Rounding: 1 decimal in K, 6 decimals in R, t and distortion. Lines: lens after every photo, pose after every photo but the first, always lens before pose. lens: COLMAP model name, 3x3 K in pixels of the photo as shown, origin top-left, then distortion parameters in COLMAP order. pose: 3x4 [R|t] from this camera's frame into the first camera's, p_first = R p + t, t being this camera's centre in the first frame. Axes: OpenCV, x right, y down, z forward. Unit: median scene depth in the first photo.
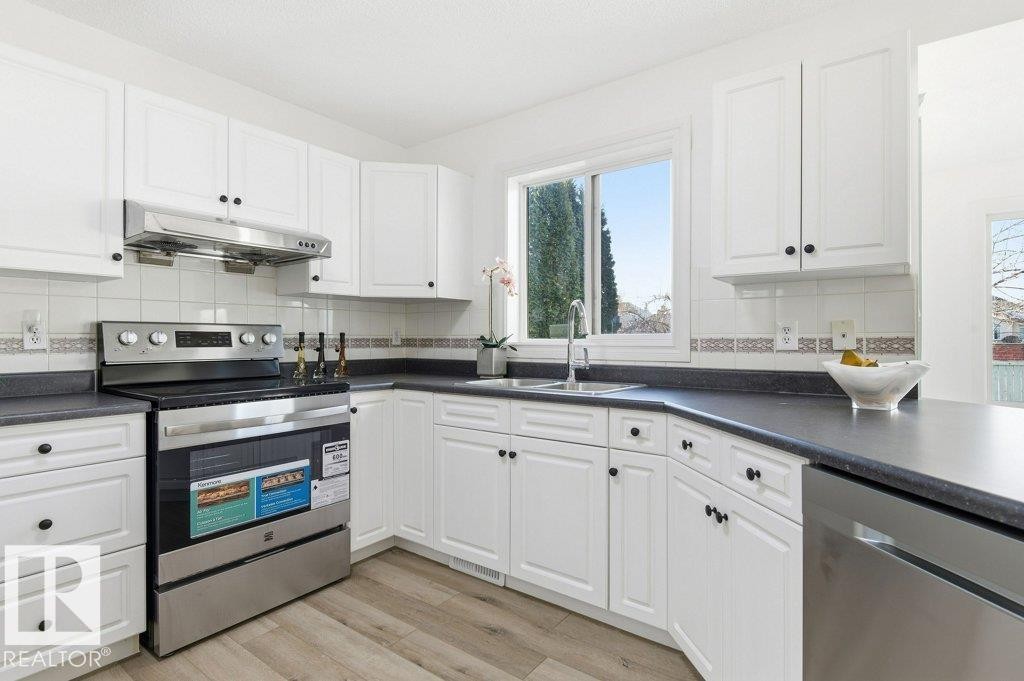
lens RADIAL K [[505.6, 0, 519.0], [0, 505.6, 339.4], [0, 0, 1]] dist [-0.003533, -0.001703]
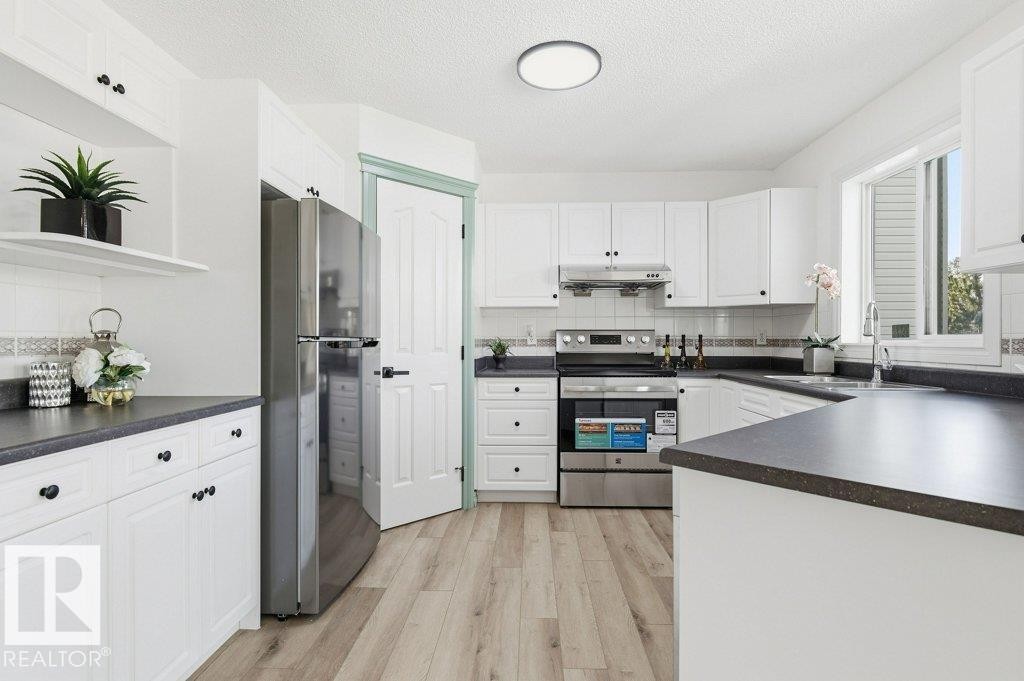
lens RADIAL K [[504.6, 0, 512.0], [0, 504.6, 340.5], [0, 0, 1]] dist [-0.001416, -0.000233]
pose [[0.560542, 0.001112, -0.828125, 0.574963], [-0.000831, 0.999999, 0.000781, 0.001258], [0.828126, 0.000250, 0.560542, -0.169526]]
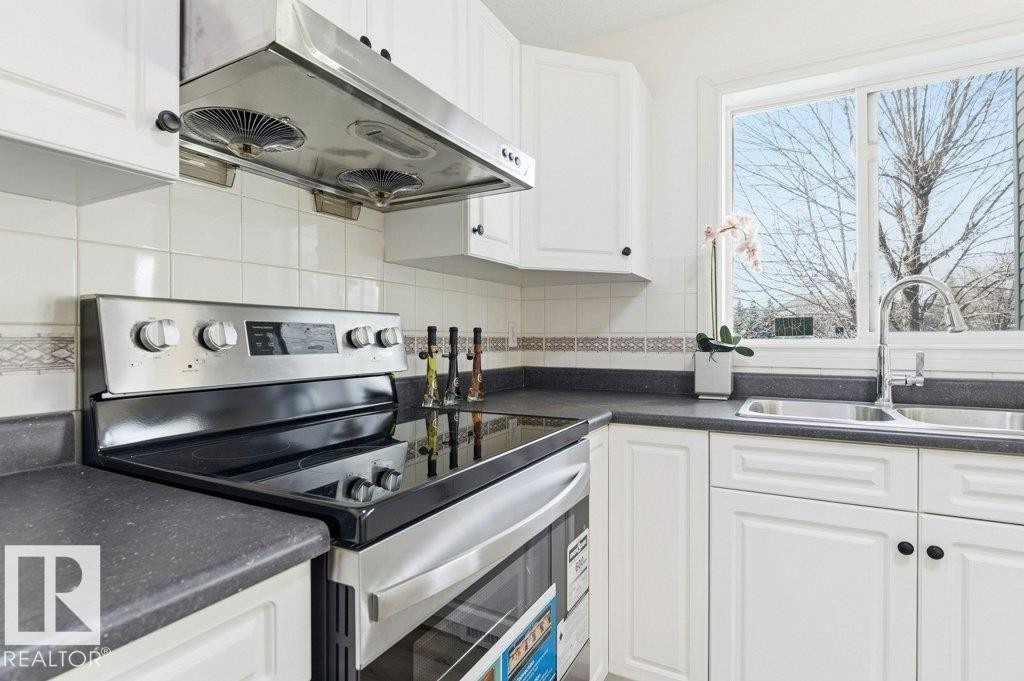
lens RADIAL K [[504.6, 0, 512.0], [0, 504.6, 340.5], [0, 0, 1]] dist [-0.001416, -0.000233]
pose [[0.990713, -0.000348, 0.135972, -0.491129], [-0.000081, 0.999995, 0.003149, 0.000040], [-0.135972, -0.003130, 0.990708, 0.487292]]
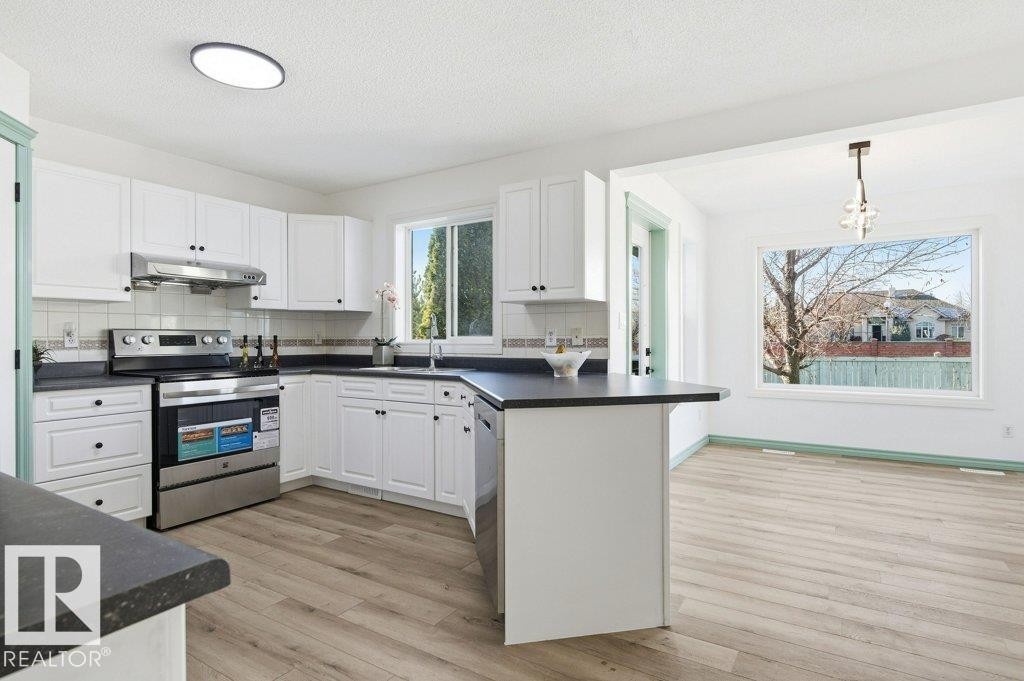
lens RADIAL K [[533.5, 0, 512.0], [0, 533.5, 340.5], [0, 0, 1]] dist [-0.005138, -0.000597]
pose [[0.997861, -0.003639, 0.065268, 0.256579], [0.003486, 0.999991, 0.002454, -0.000990], [-0.065276, -0.002221, 0.997865, -0.634461]]
